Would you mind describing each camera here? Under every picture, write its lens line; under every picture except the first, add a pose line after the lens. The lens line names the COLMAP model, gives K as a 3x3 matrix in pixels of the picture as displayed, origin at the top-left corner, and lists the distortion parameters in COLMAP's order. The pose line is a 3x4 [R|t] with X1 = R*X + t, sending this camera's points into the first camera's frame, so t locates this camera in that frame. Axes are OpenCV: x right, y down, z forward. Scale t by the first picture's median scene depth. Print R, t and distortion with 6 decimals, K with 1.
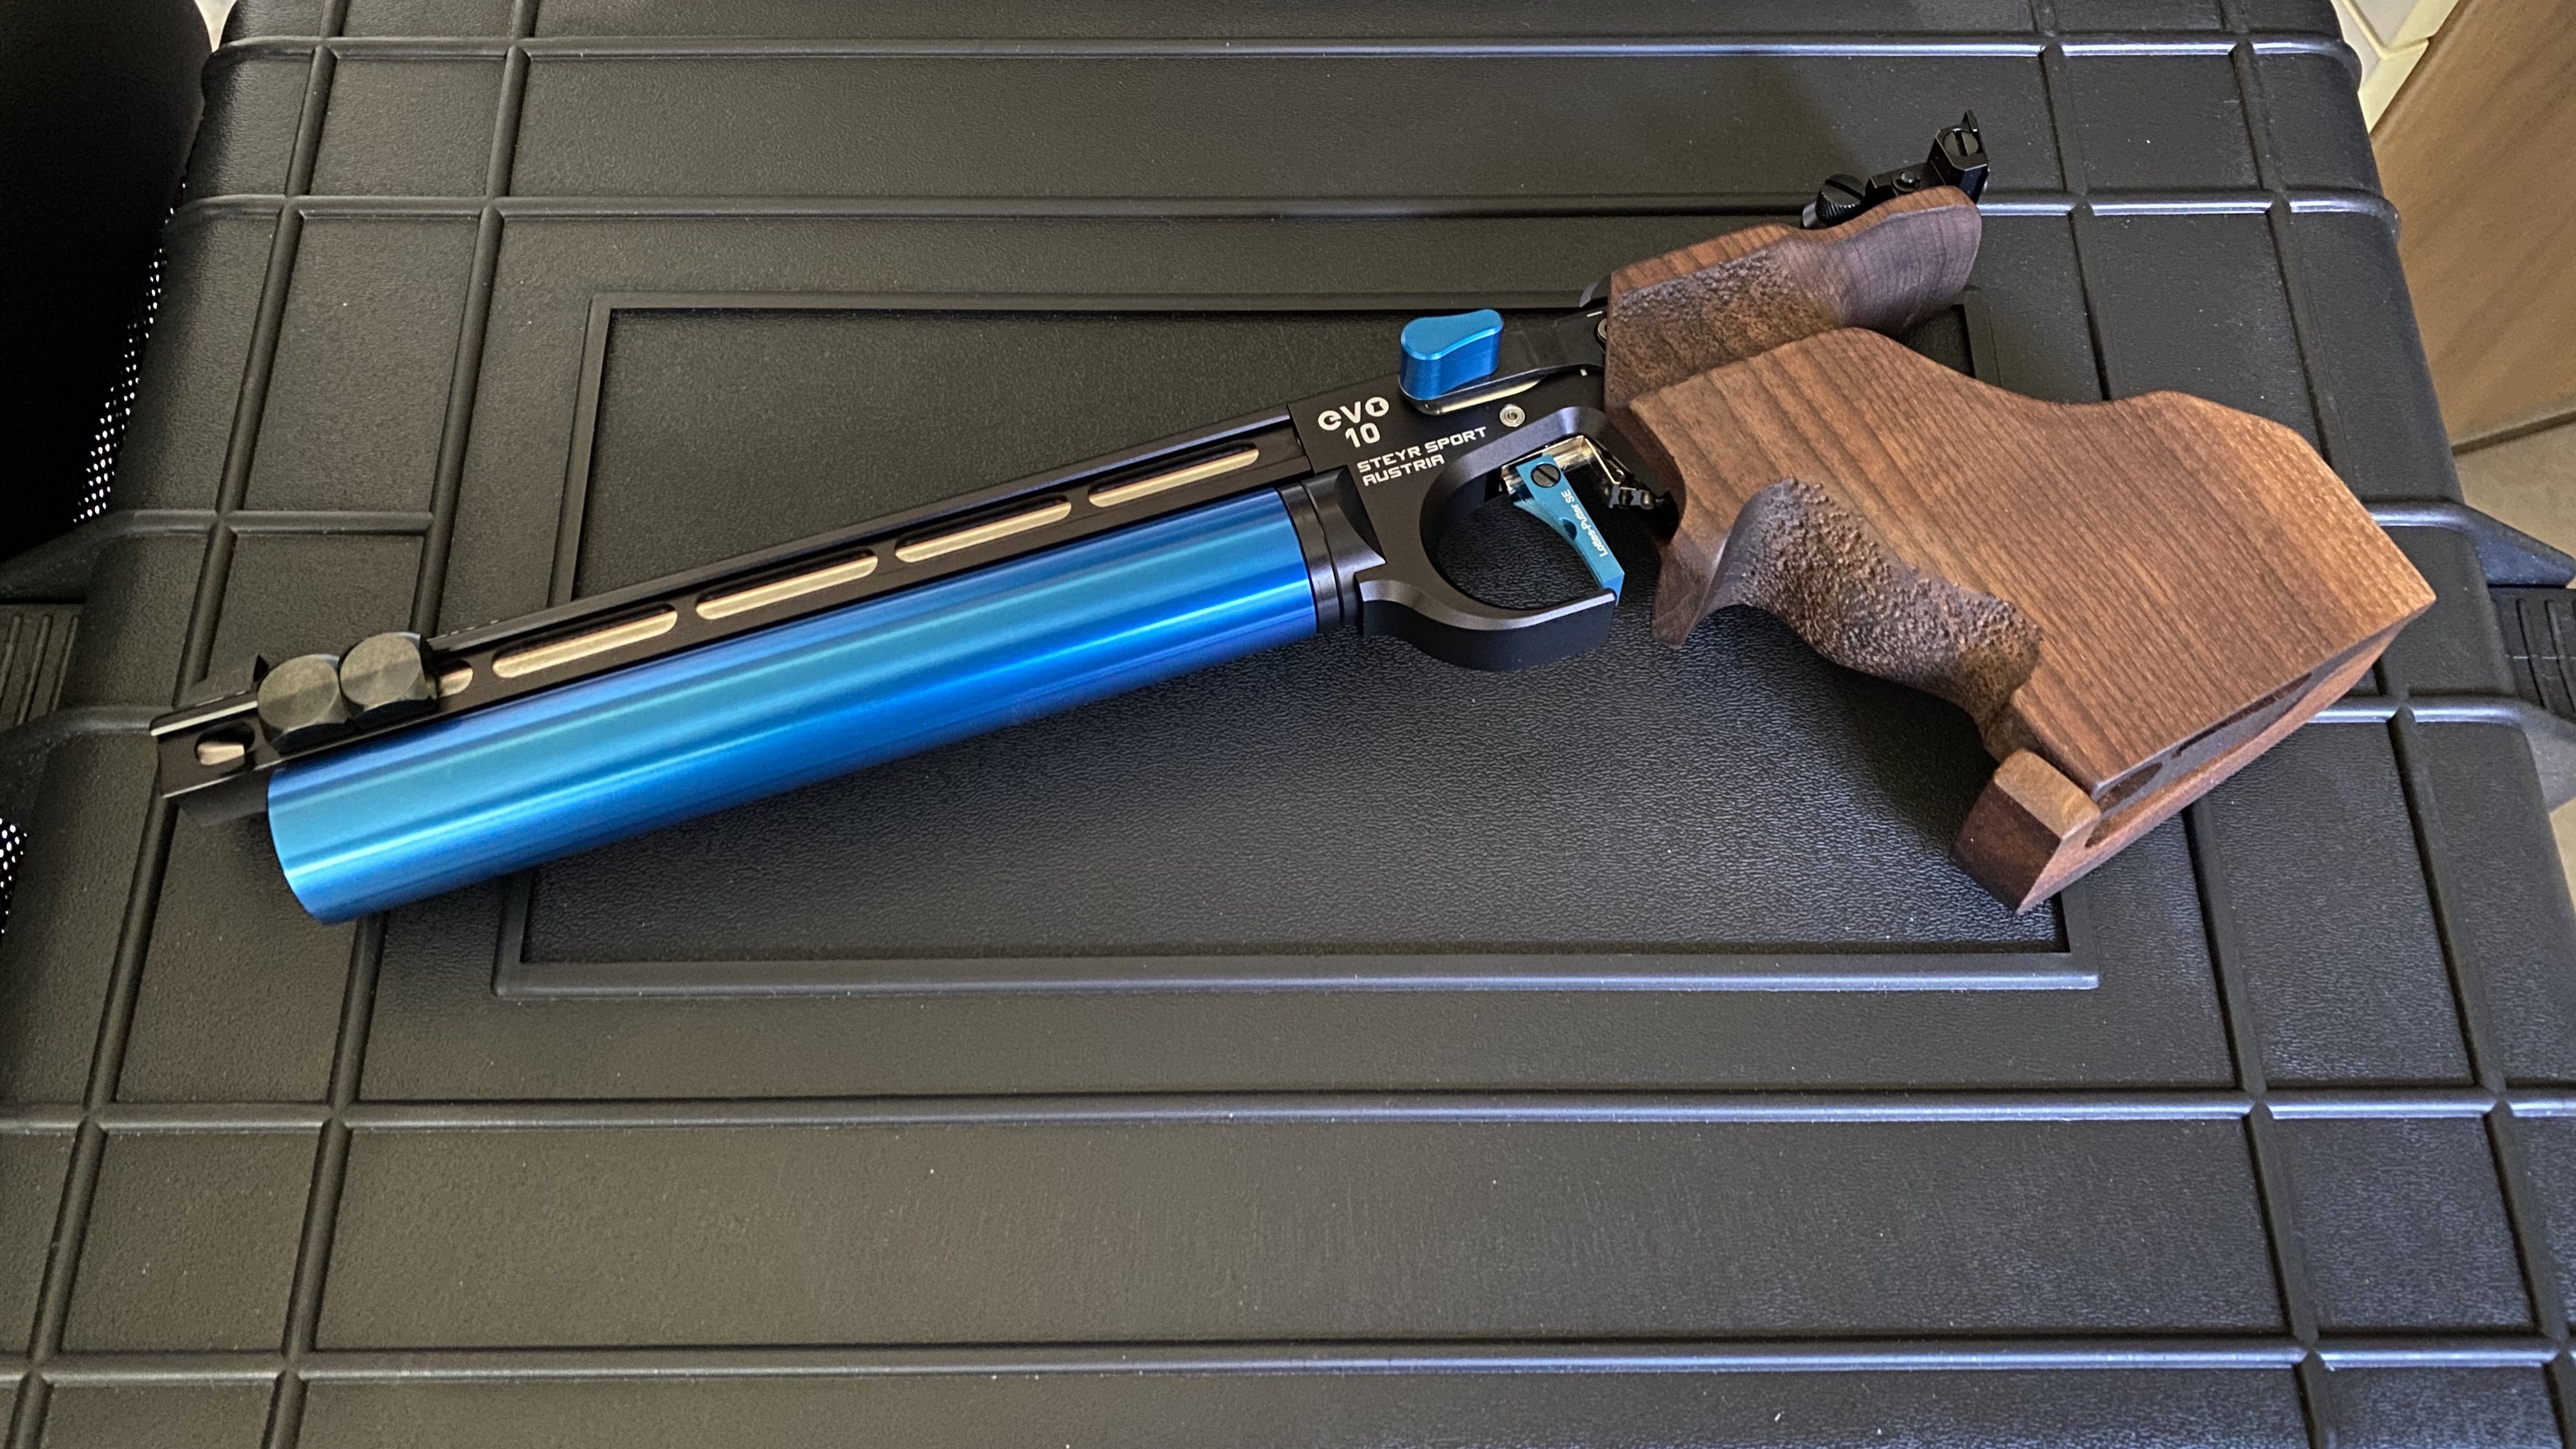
lens RADIAL K [[1954.4, 0, 1288.0], [0, 1954.4, 724.5], [0, 0, 1]] dist [0.077215, -0.000676]
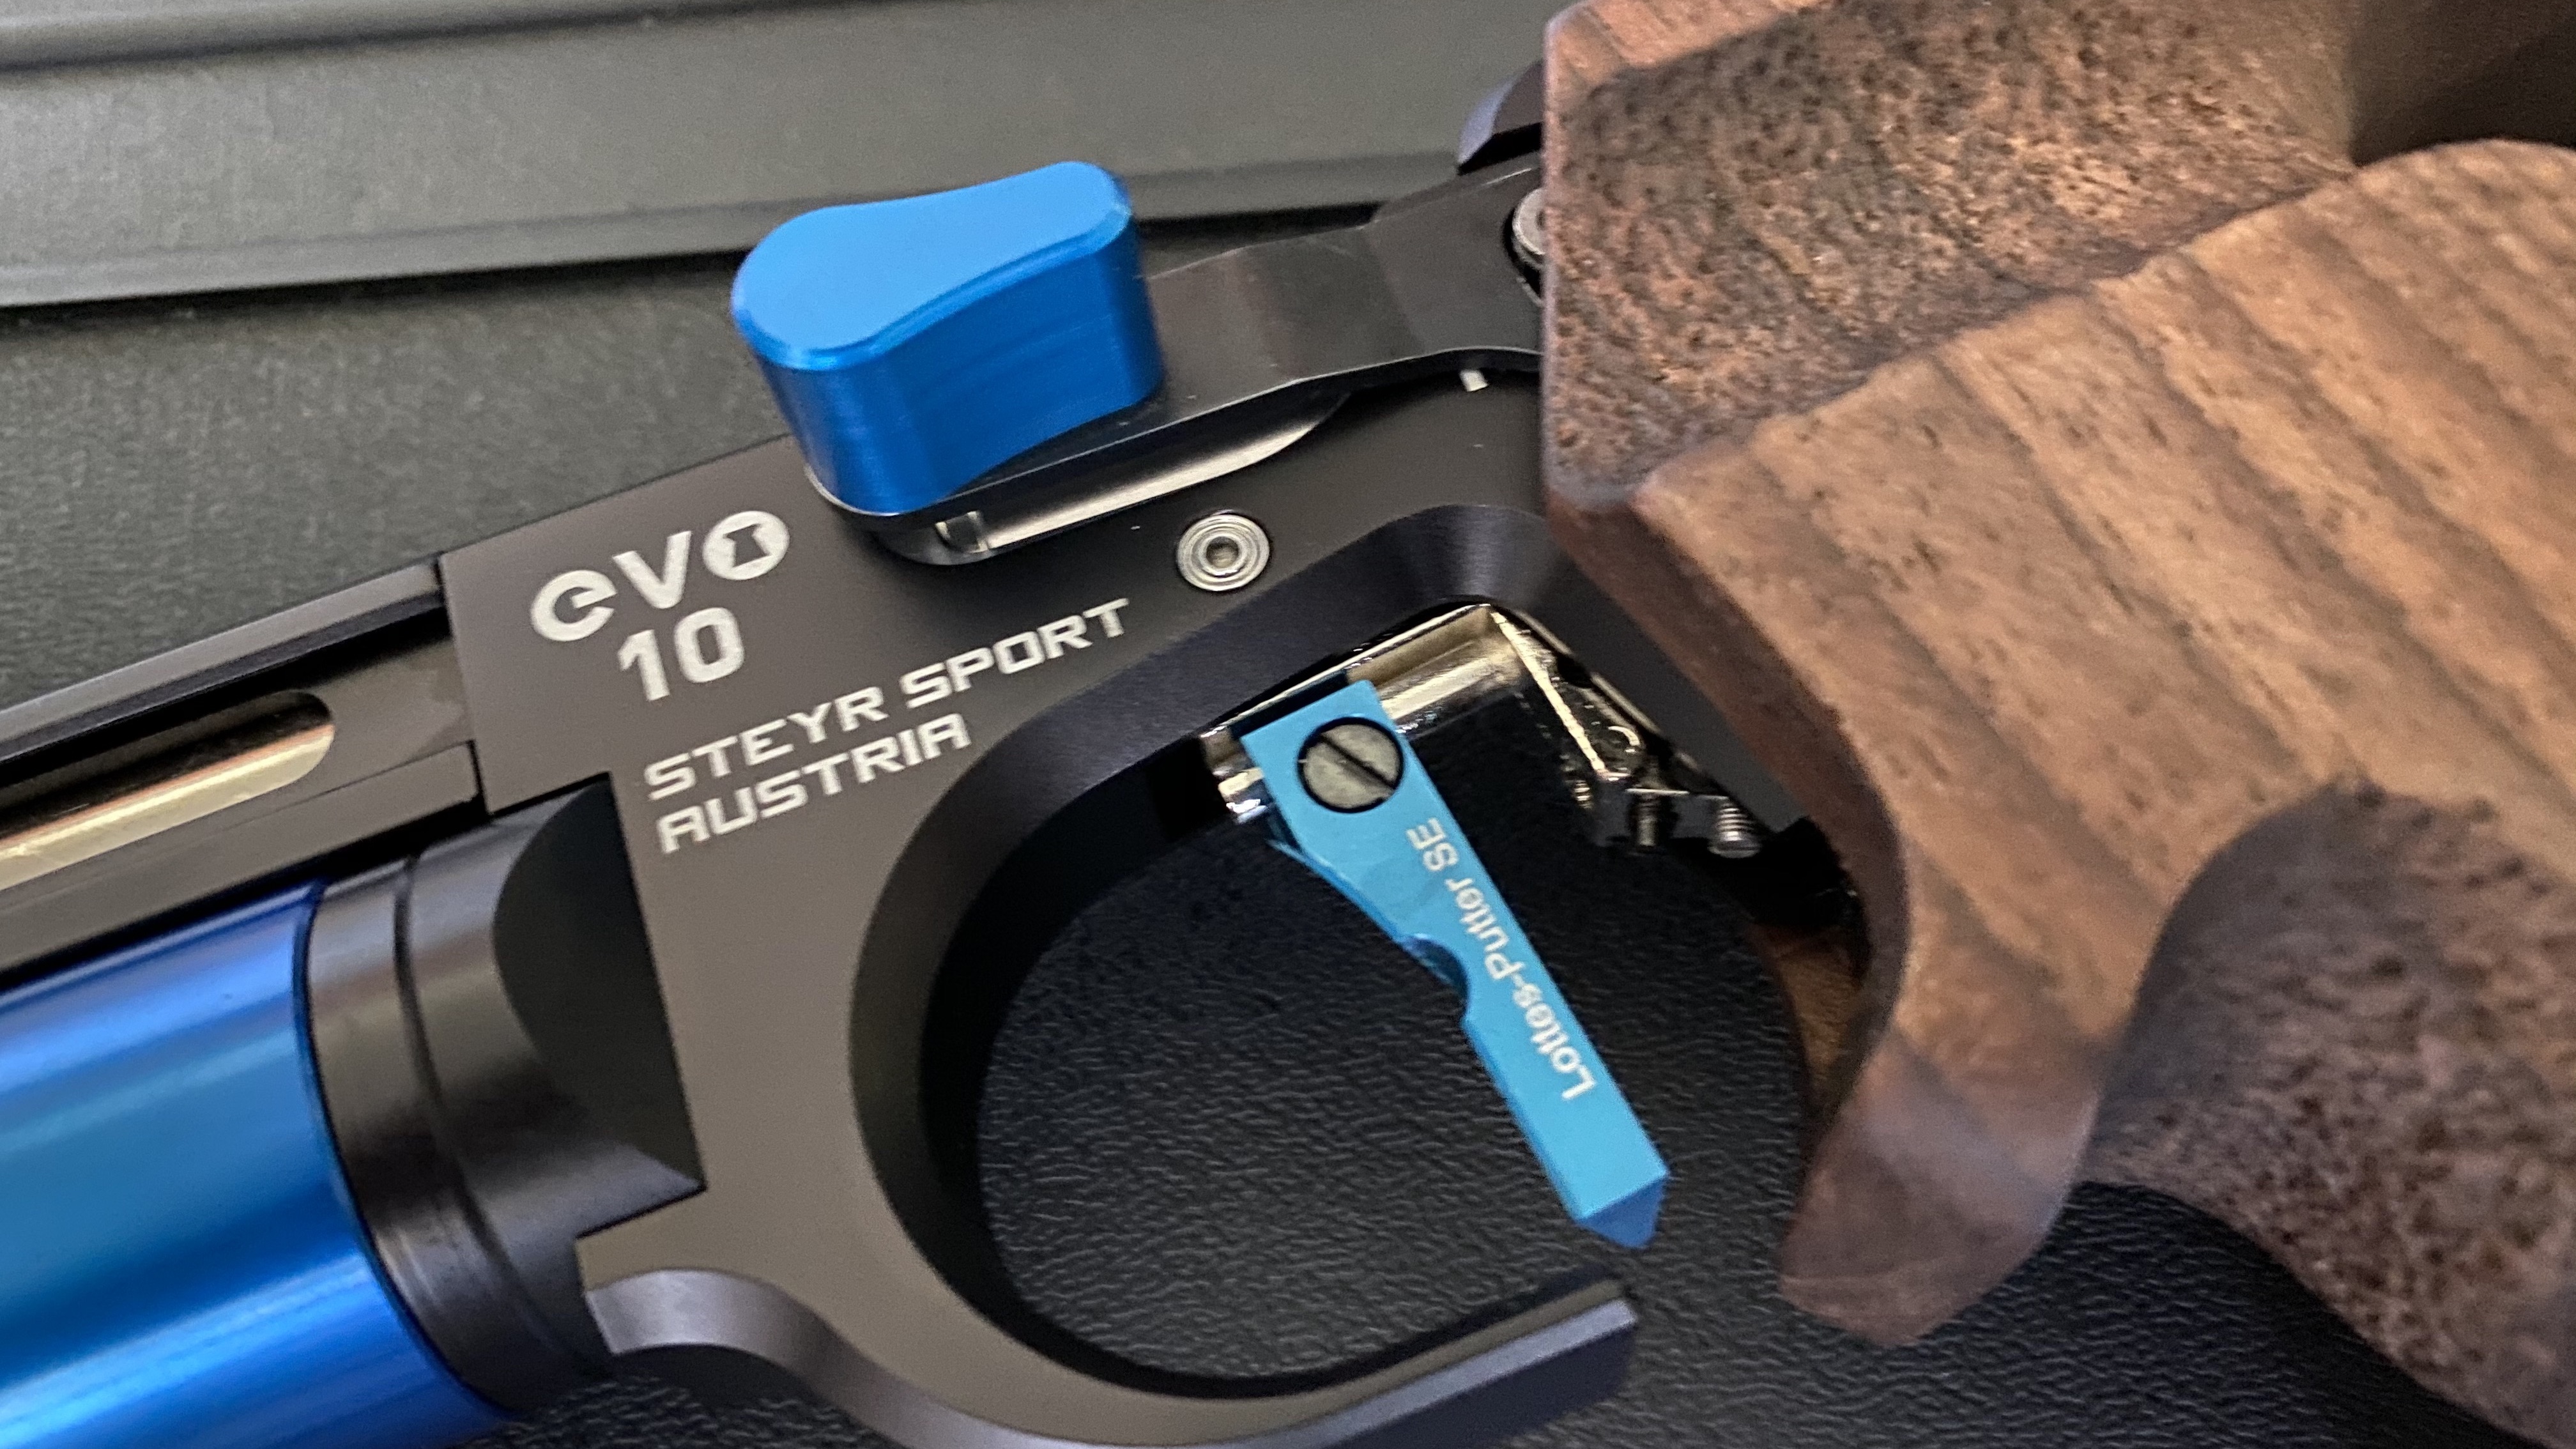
lens RADIAL K [[2095.8, 0, 1288.0], [0, 2095.8, 724.5], [0, 0, 1]] dist [-0.005500, -0.005344]
pose [[0.997859, -0.063186, -0.016856, 0.129132], [0.062948, 0.997914, -0.014294, -0.129910], [0.017724, 0.013203, 0.999756, 0.715798]]
